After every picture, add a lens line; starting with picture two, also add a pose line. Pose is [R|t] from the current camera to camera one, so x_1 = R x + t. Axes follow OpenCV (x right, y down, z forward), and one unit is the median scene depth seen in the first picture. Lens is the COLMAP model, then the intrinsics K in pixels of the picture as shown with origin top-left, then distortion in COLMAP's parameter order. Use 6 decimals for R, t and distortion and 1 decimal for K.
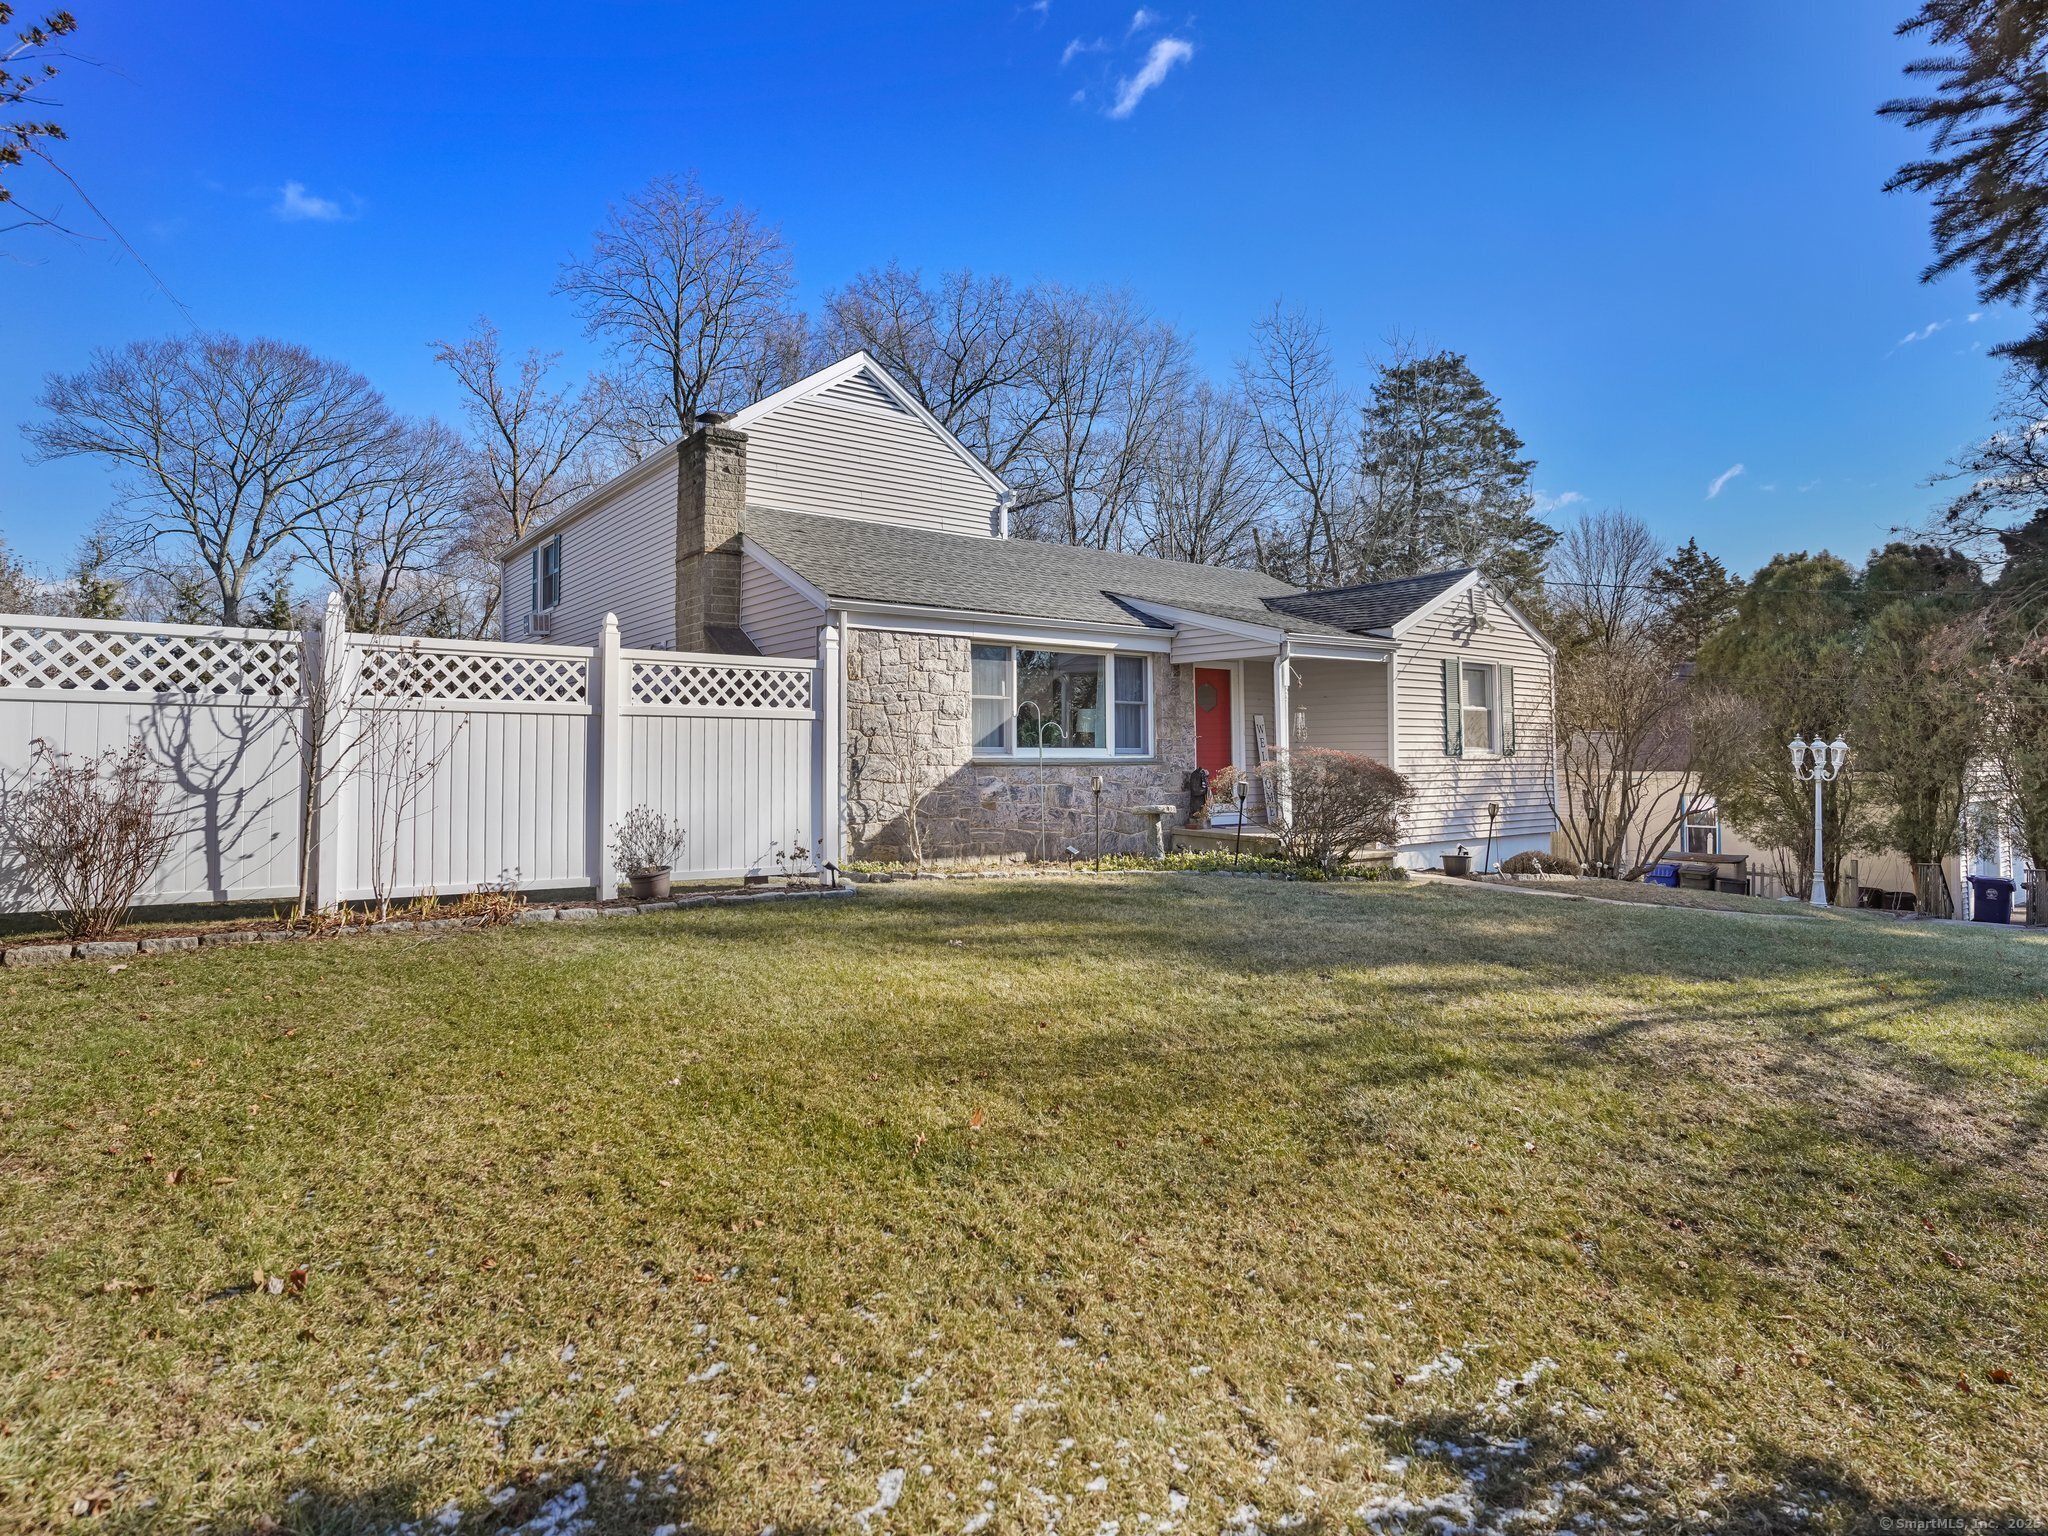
lens RADIAL K [[1166.3, 0, 1017.6], [0, 1166.3, 777.8], [0, 0, 1]] dist [-0.091599, 0.057629]
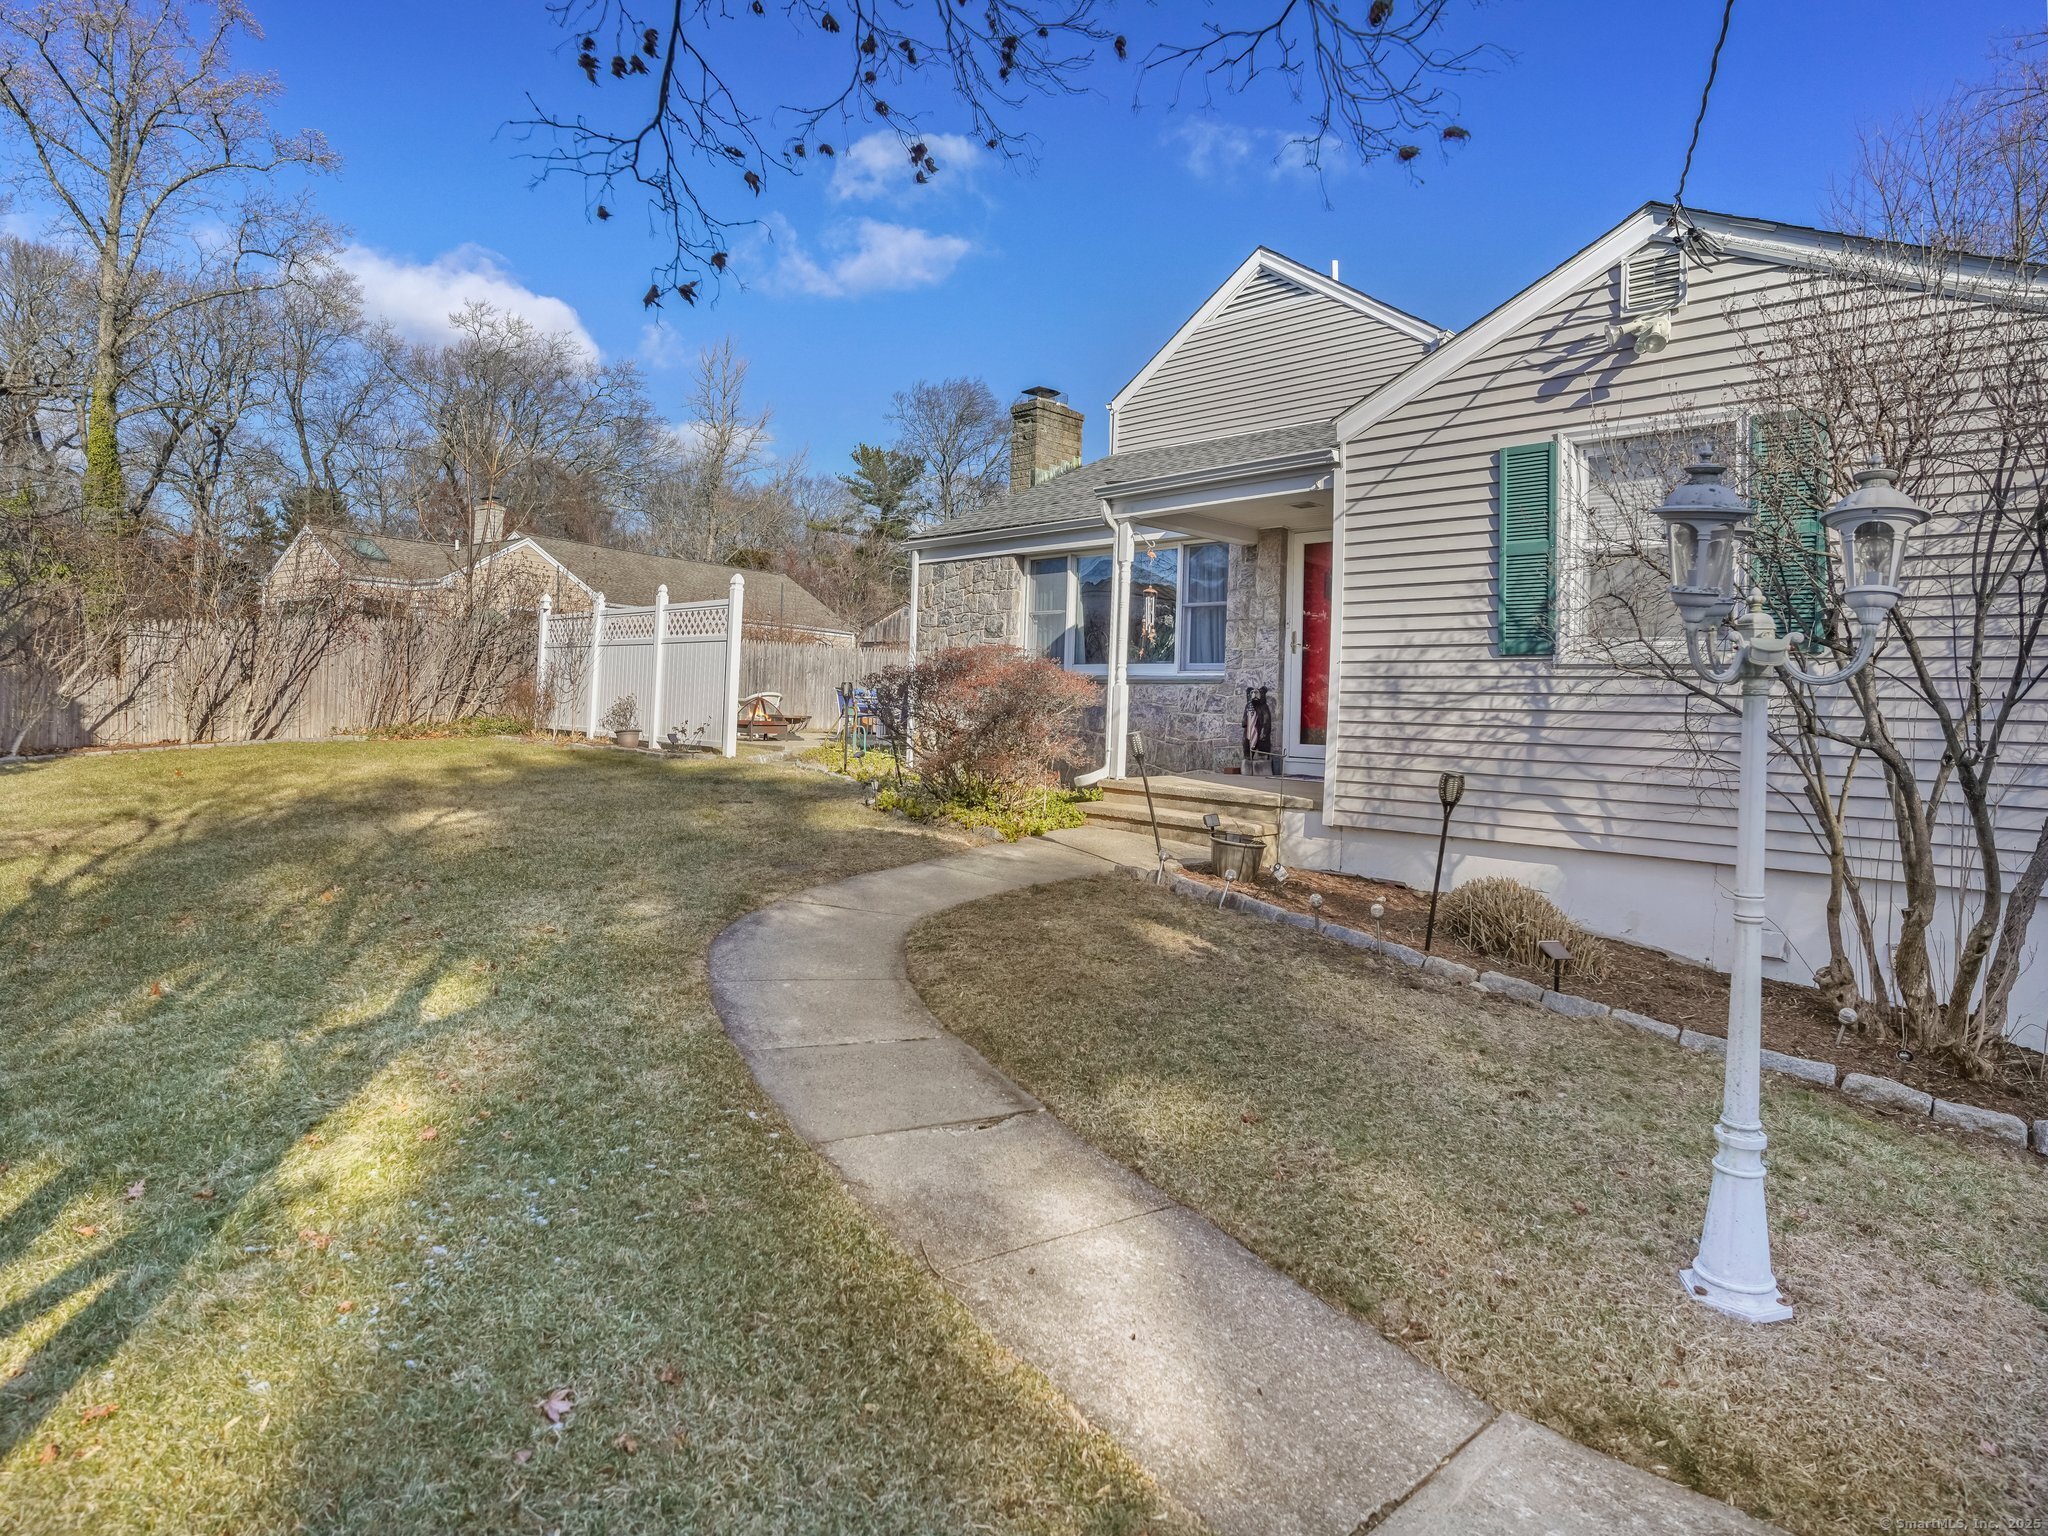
lens RADIAL K [[1166.3, 0, 1017.6], [0, 1166.3, 777.8], [0, 0, 1]] dist [-0.091599, 0.057629]
pose [[0.111133, 0.057123, -0.992162, 0.814038], [-0.053575, 0.997239, 0.051415, 0.016330], [0.992360, 0.047441, 0.113887, 0.756790]]
